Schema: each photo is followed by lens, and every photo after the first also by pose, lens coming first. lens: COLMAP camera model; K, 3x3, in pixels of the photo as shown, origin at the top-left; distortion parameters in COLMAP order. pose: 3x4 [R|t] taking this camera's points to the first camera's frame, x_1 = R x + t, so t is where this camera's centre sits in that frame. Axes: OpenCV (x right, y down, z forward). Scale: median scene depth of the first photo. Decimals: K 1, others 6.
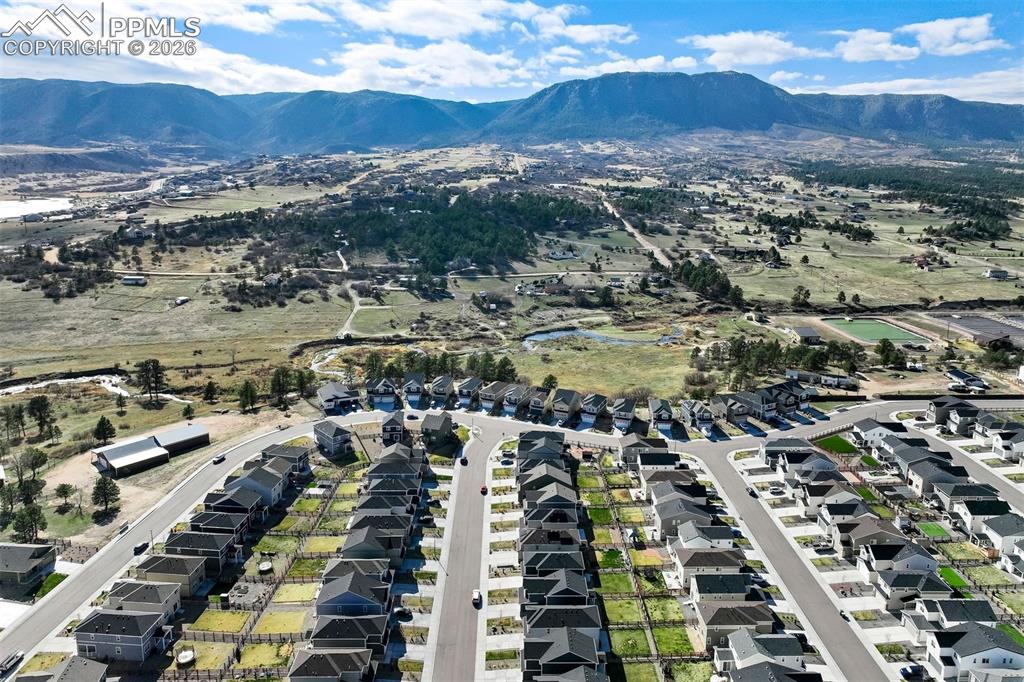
lens RADIAL K [[724.5, 0, 518.6], [0, 724.5, 287.9], [0, 0, 1]] dist [0.002457, 0.005801]
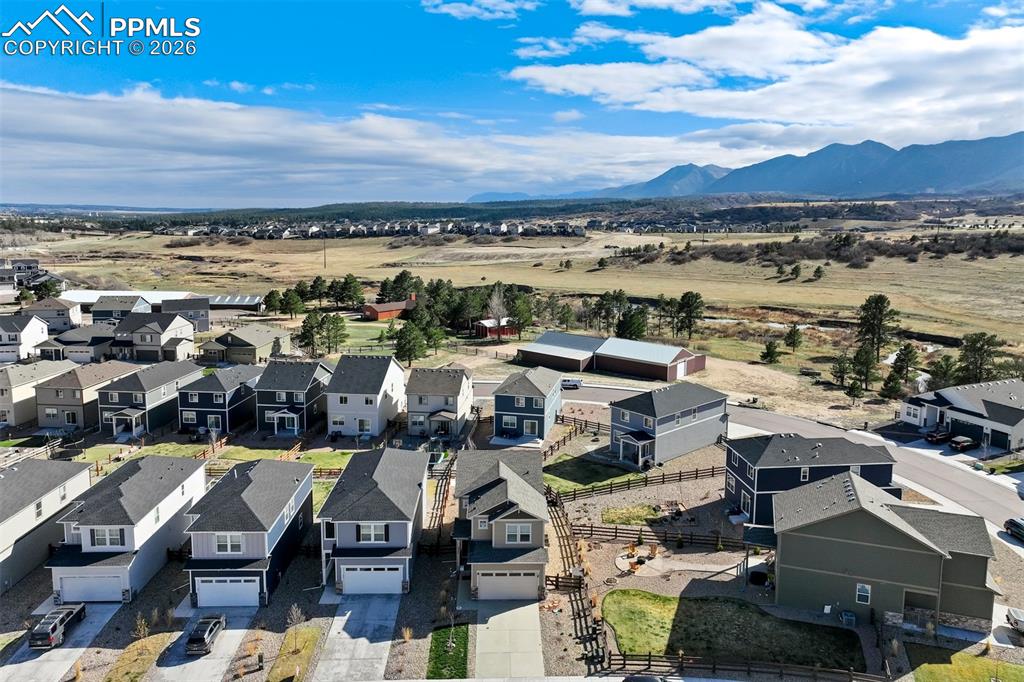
lens RADIAL K [[722.5, 0, 516.5], [0, 722.5, 296.1], [0, 0, 1]] dist [0.006992, 0.011524]
pose [[0.013875, 0.114483, -0.993328, 0.041905], [-0.191418, 0.975355, 0.109738, 0.055442], [0.981411, 0.188618, 0.035447, 0.418923]]
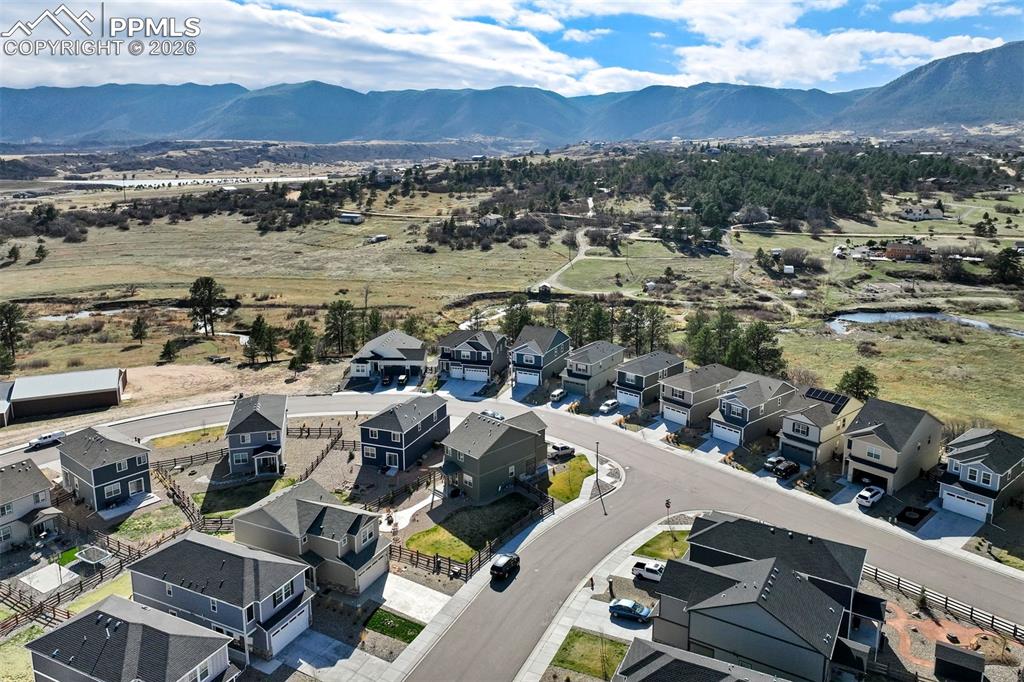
lens RADIAL K [[722.5, 0, 516.5], [0, 722.5, 296.1], [0, 0, 1]] dist [0.006992, 0.011524]
pose [[0.896994, 0.072879, -0.435993, 0.026328], [-0.070584, 0.997274, 0.021485, 0.049234], [0.436371, 0.011502, 0.899693, 0.317385]]
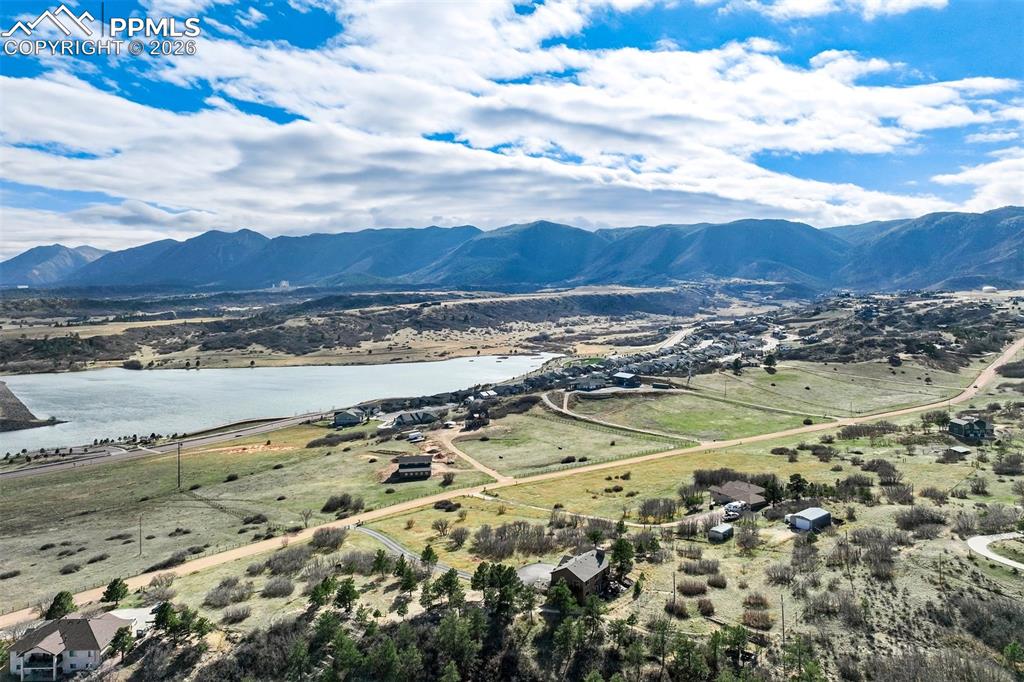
lens RADIAL K [[722.5, 0, 516.5], [0, 722.5, 296.1], [0, 0, 1]] dist [0.006992, 0.011524]
pose [[0.704741, -0.004652, -0.709449, -0.298399], [-0.118025, 0.985275, -0.123703, -0.217529], [0.699578, 0.170911, 0.693815, 1.112404]]
